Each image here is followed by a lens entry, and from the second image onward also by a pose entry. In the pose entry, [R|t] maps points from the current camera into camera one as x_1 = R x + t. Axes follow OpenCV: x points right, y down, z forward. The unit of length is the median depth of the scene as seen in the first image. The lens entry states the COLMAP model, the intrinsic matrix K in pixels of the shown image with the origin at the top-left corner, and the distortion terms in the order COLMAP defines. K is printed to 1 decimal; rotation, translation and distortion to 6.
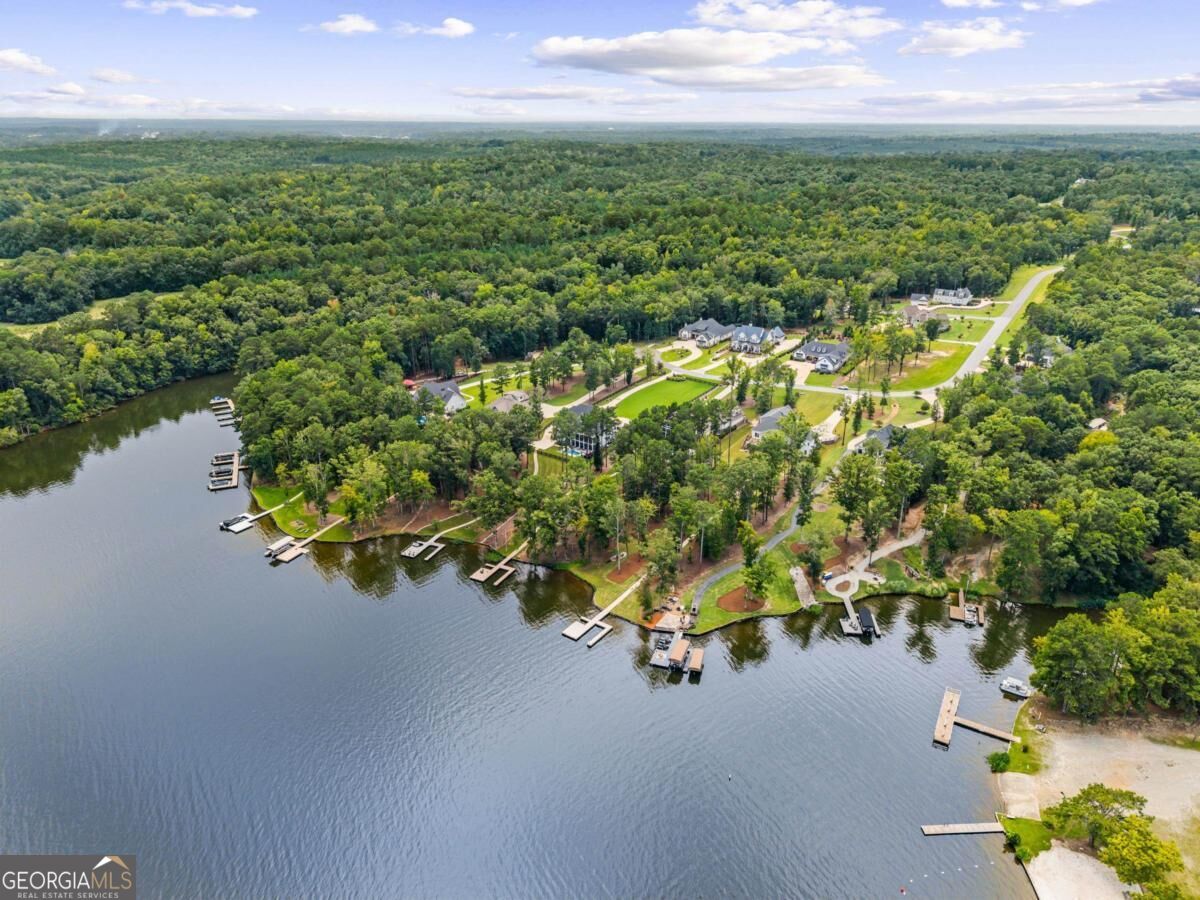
lens RADIAL K [[801.9, 0, 598.9], [0, 801.9, 446.9], [0, 0, 1]] dist [0.039362, -0.042648]
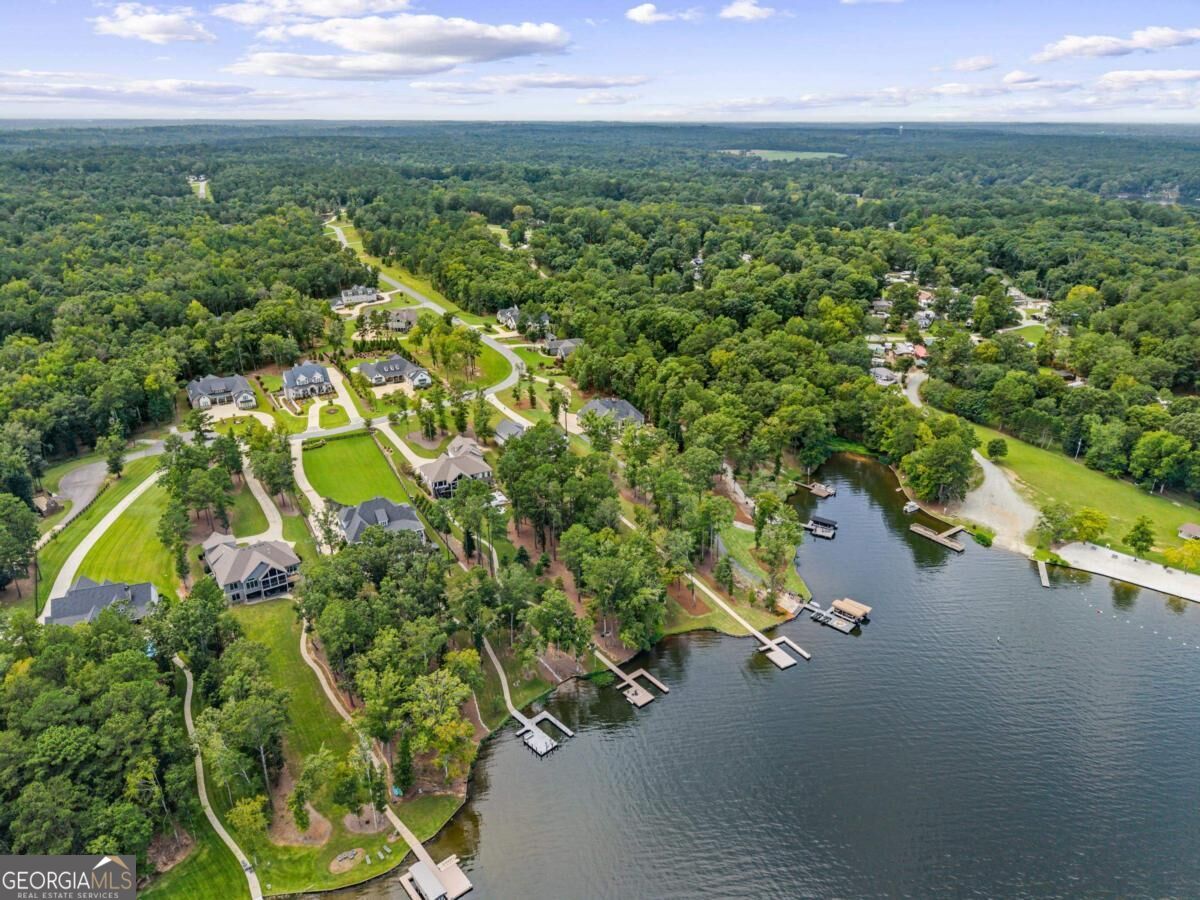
lens RADIAL K [[801.9, 0, 598.9], [0, 801.9, 446.9], [0, 0, 1]] dist [0.039362, -0.042648]
pose [[0.413357, -0.341360, 0.844162, -0.582480], [0.338413, 0.918259, 0.205614, -0.191104], [-0.845348, 0.200683, 0.495090, 0.451140]]
